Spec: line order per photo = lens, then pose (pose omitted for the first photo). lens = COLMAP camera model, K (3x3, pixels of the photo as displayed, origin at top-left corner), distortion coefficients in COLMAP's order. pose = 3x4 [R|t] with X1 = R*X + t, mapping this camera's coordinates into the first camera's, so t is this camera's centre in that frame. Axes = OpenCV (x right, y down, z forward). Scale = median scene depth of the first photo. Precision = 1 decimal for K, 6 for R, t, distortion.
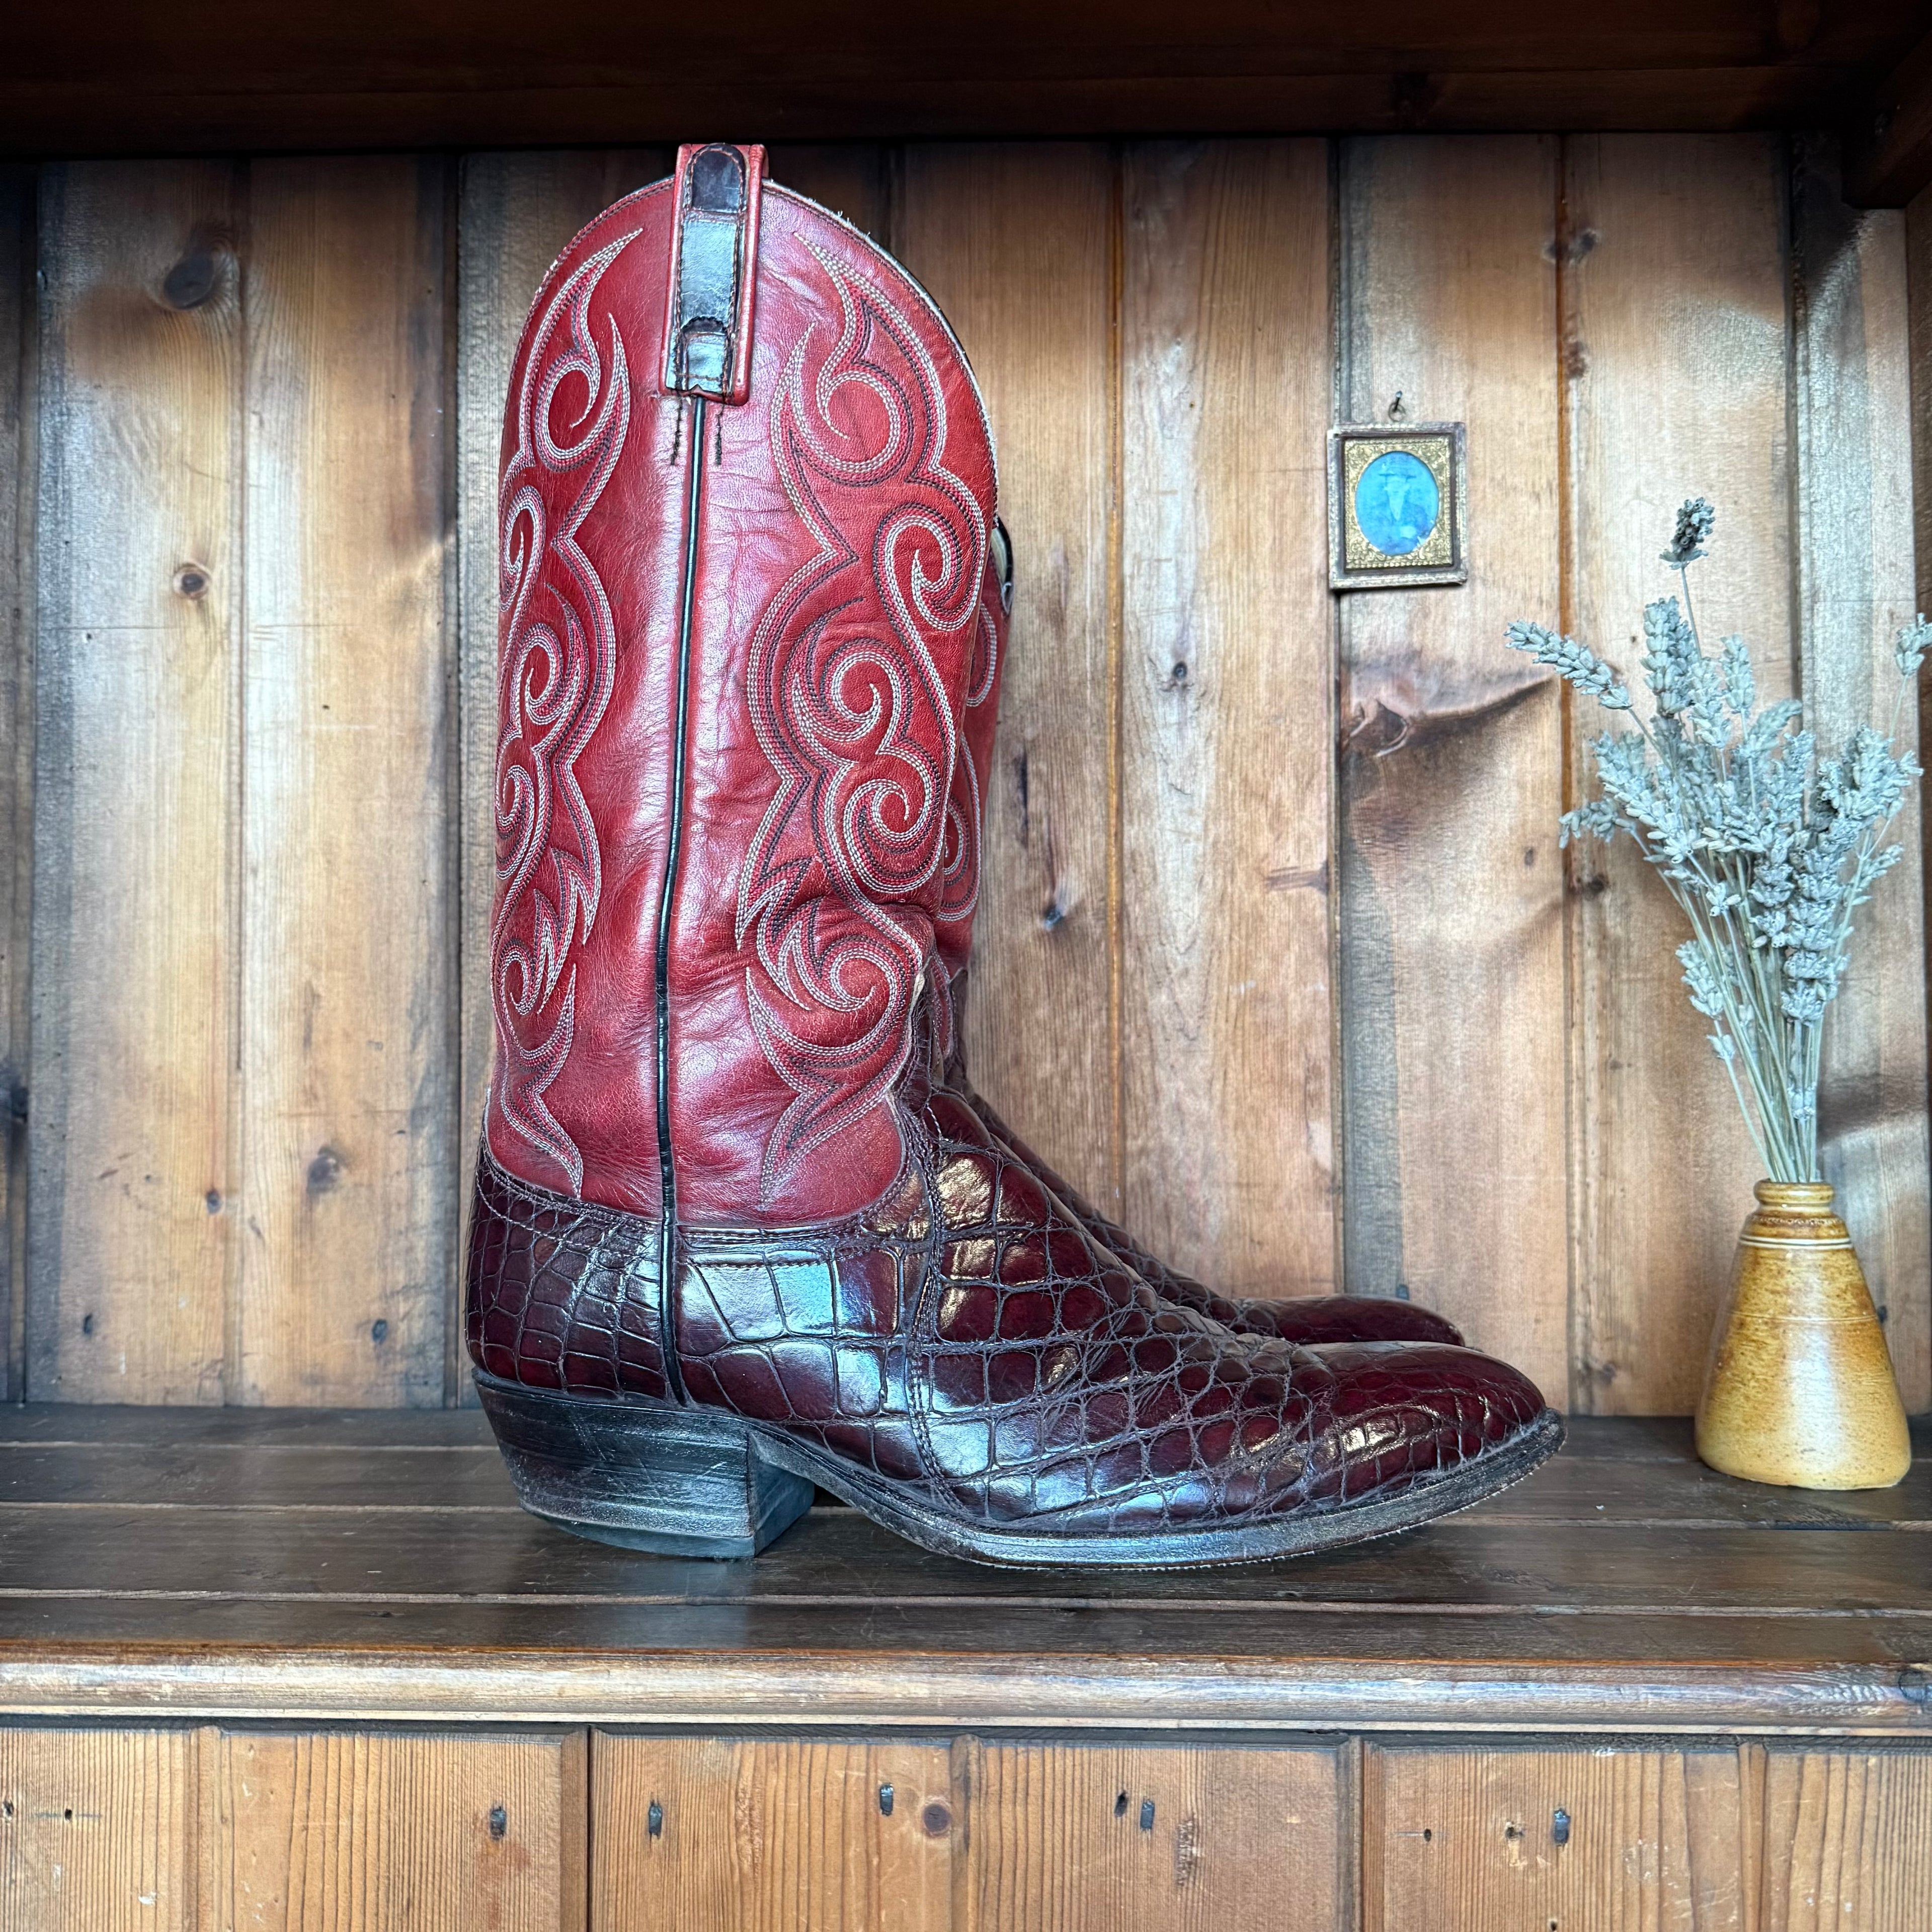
lens RADIAL K [[1820.2, 0, 950.4], [0, 1820.2, 974.2], [0, 0, 1]] dist [0.148133, -0.335768]
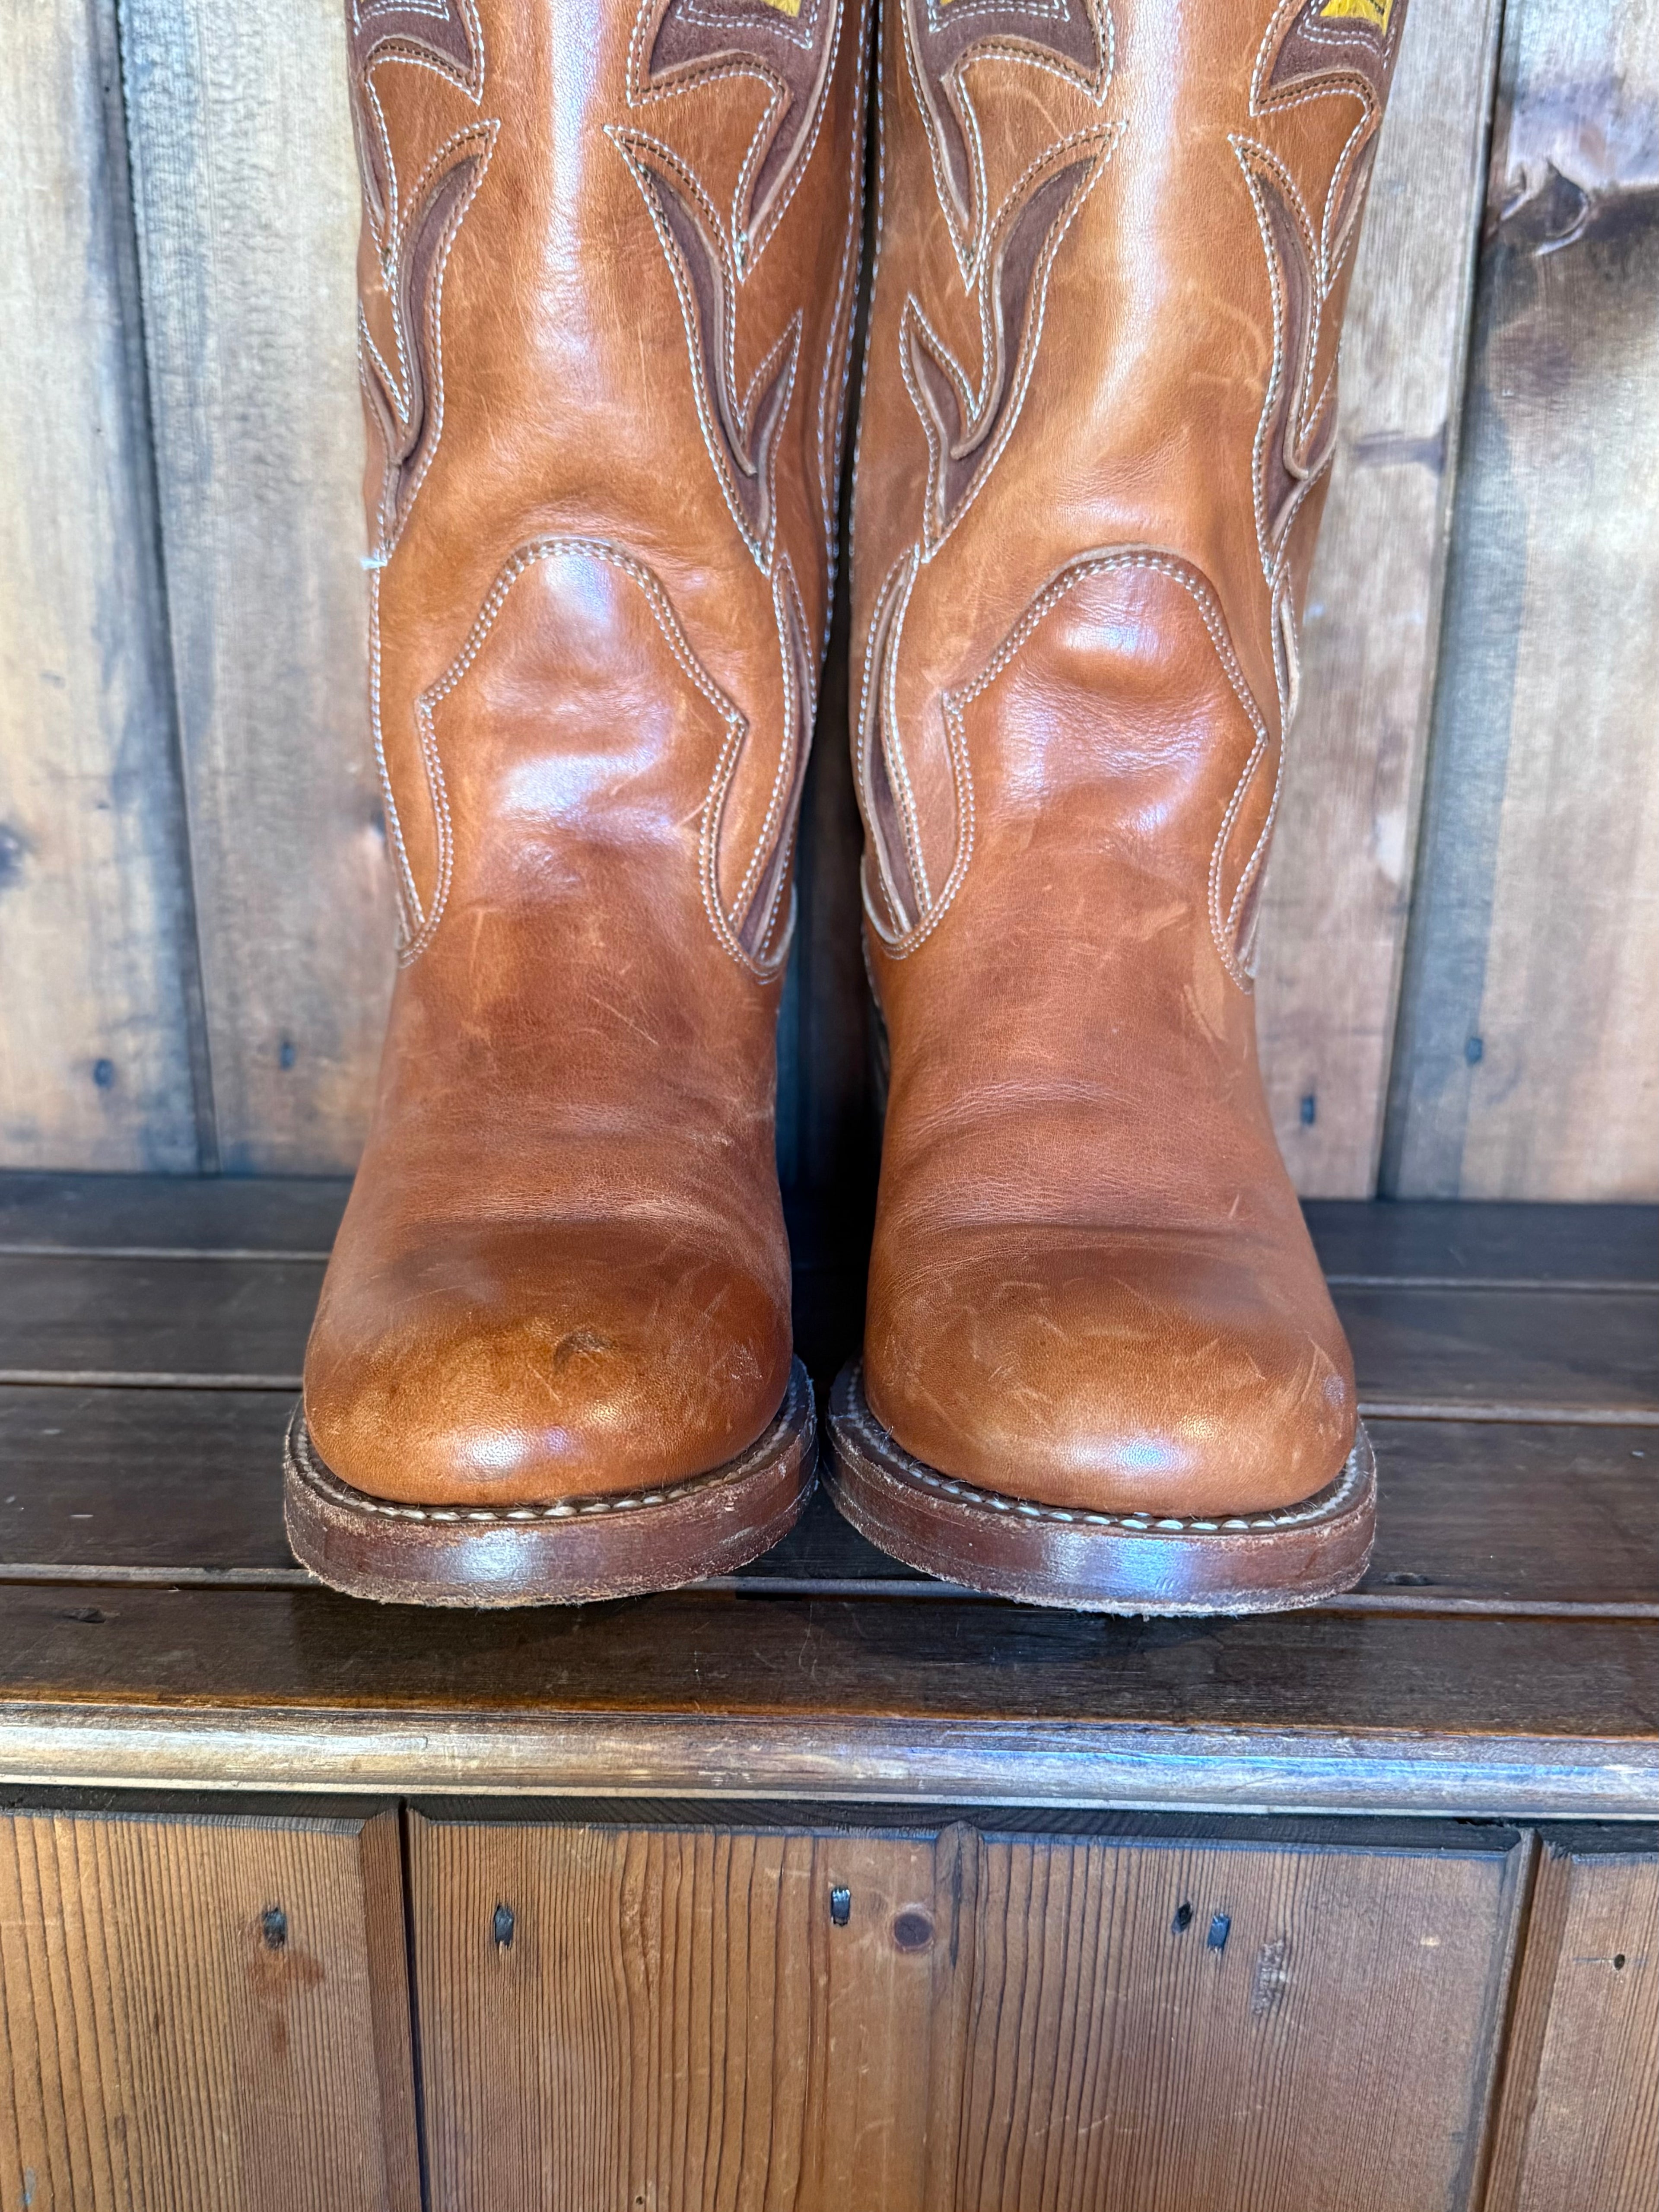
lens RADIAL K [[1938.3, 0, 825.5], [0, 1938.3, 1200.7], [0, 0, 1]] dist [-0.011119, -0.014583]
pose [[0.999671, 0.009724, 0.023738, -0.035655], [-0.017044, 0.943358, 0.331340, -0.023480], [-0.019171, -0.331635, 0.943213, 0.244670]]
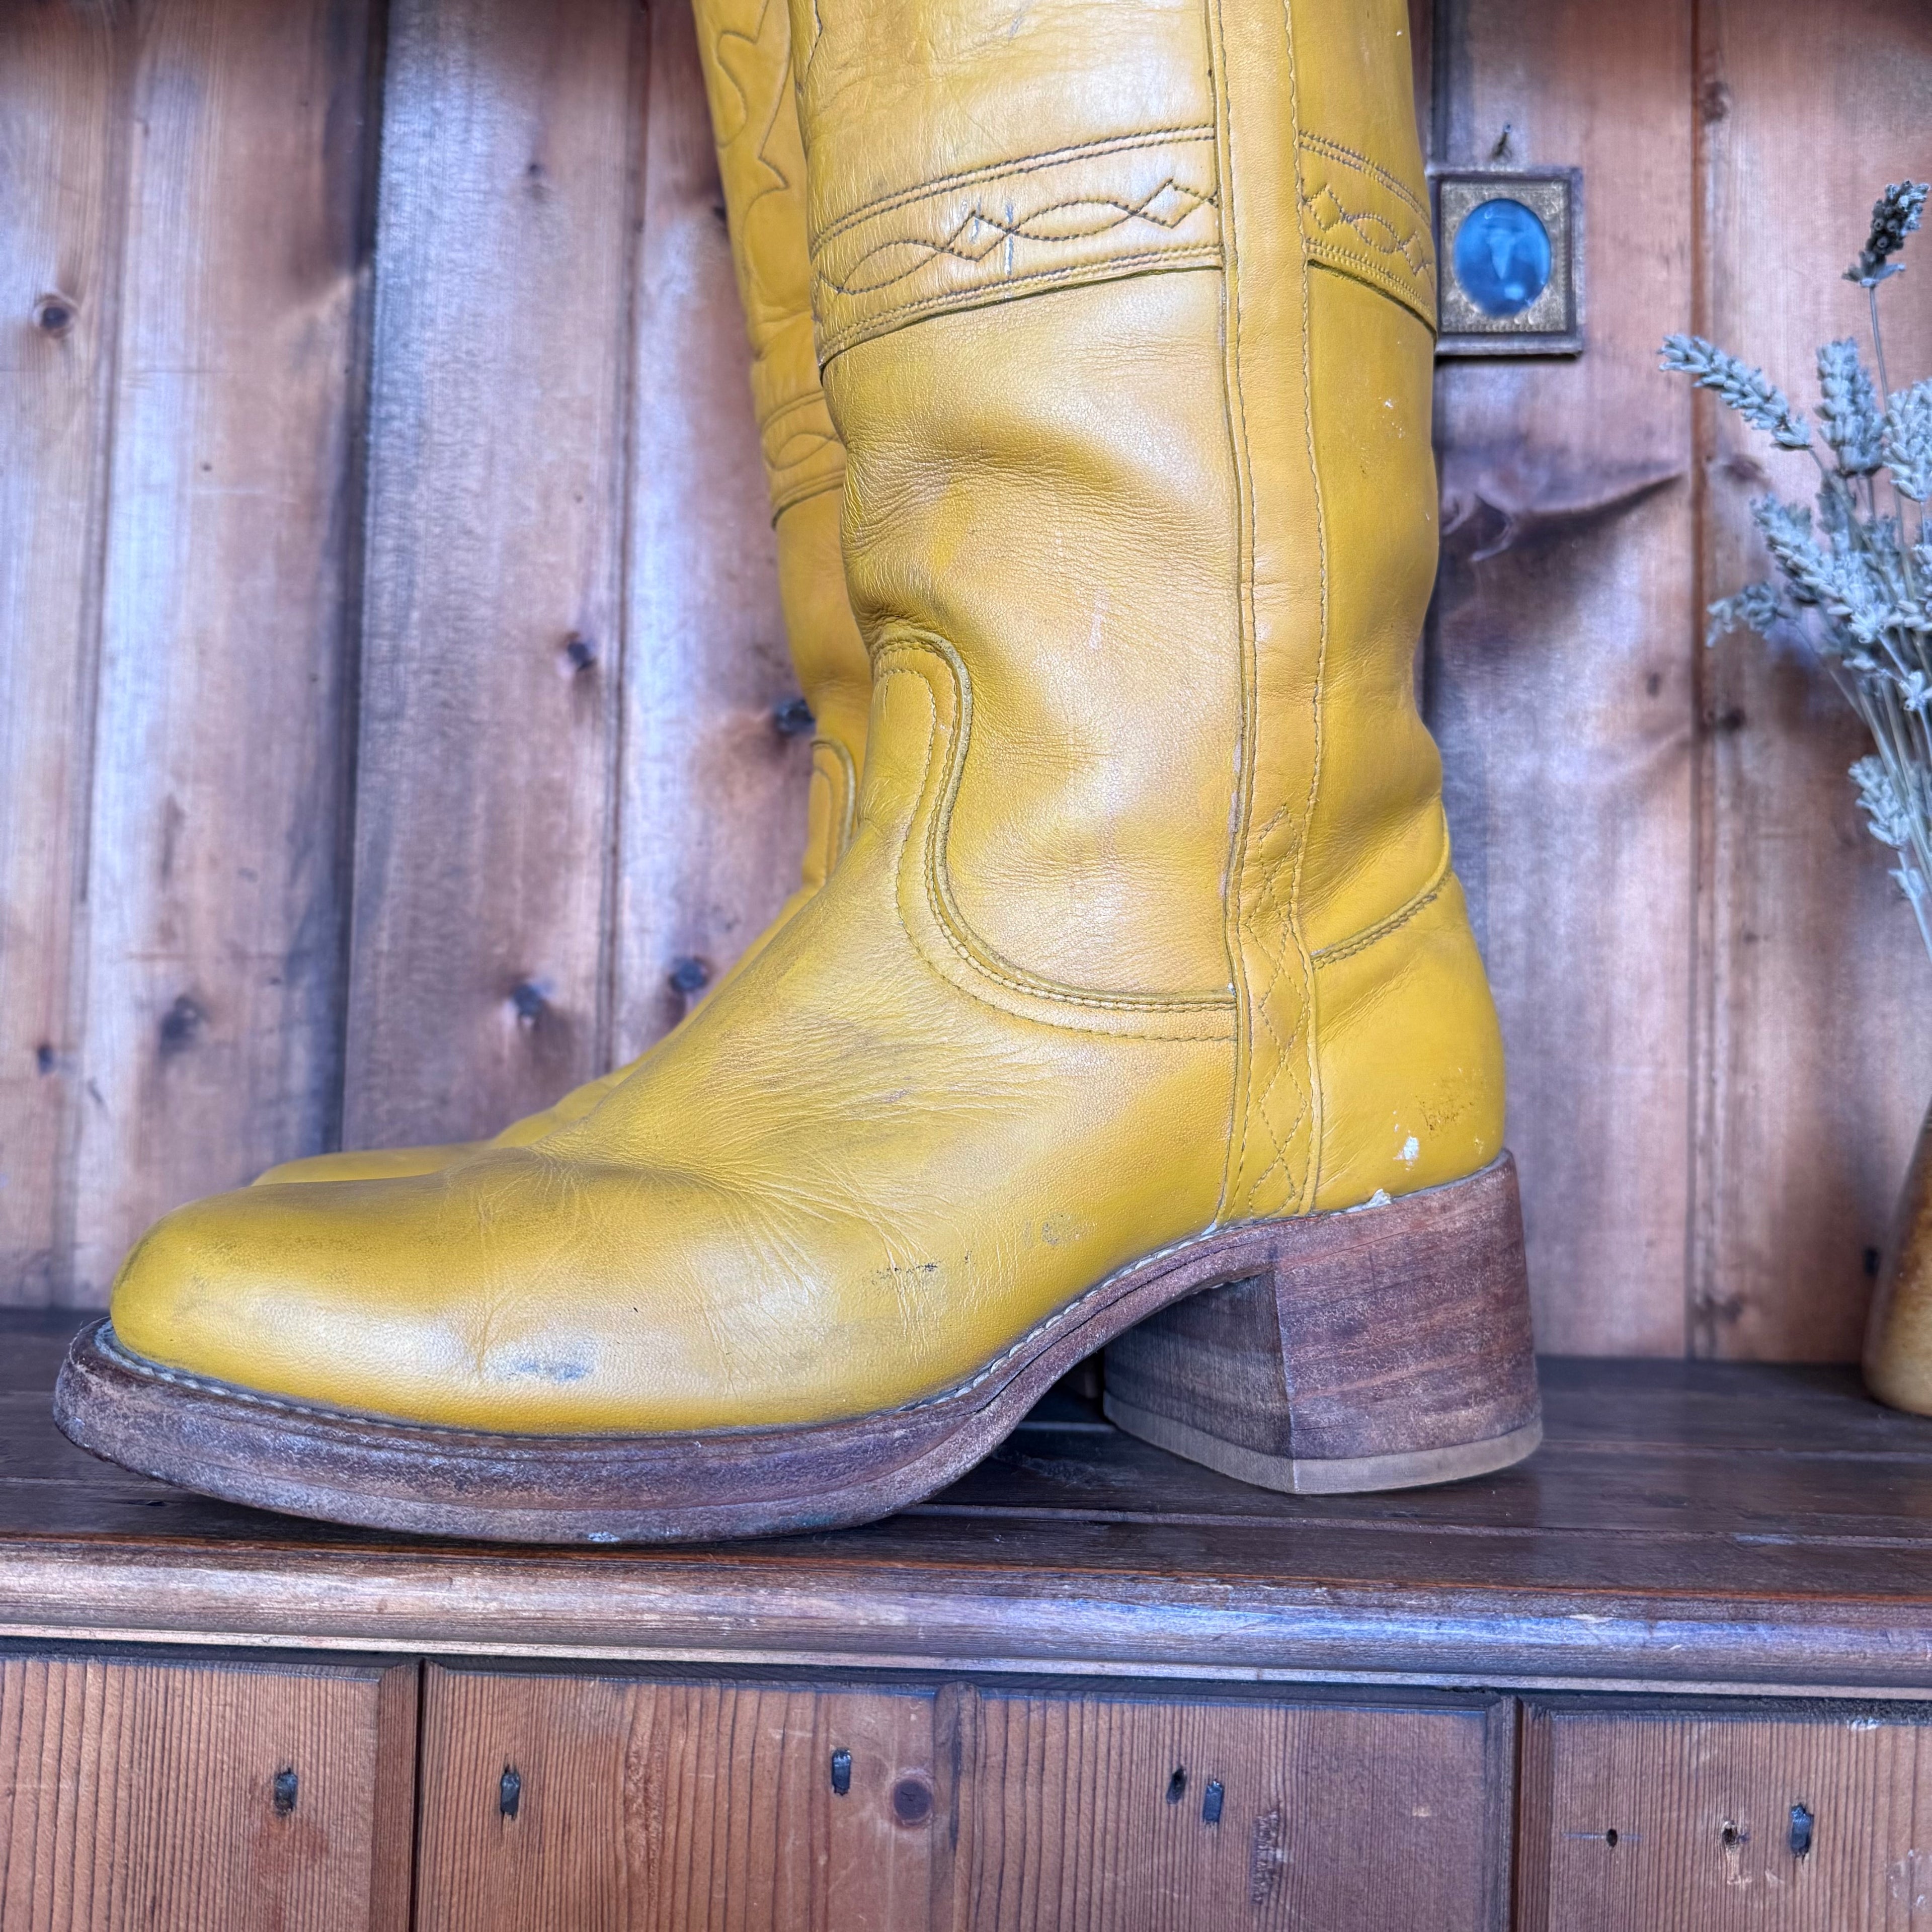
lens RADIAL K [[1850.6, 0, 962.0], [0, 1850.6, 972.9], [0, 0, 1]] dist [0.033467, -0.099418]
pose [[0.999441, 0.029991, 0.014791, -0.004962], [-0.029637, 0.999282, -0.023611, 0.095161], [-0.015488, 0.023159, 0.999612, 0.173337]]
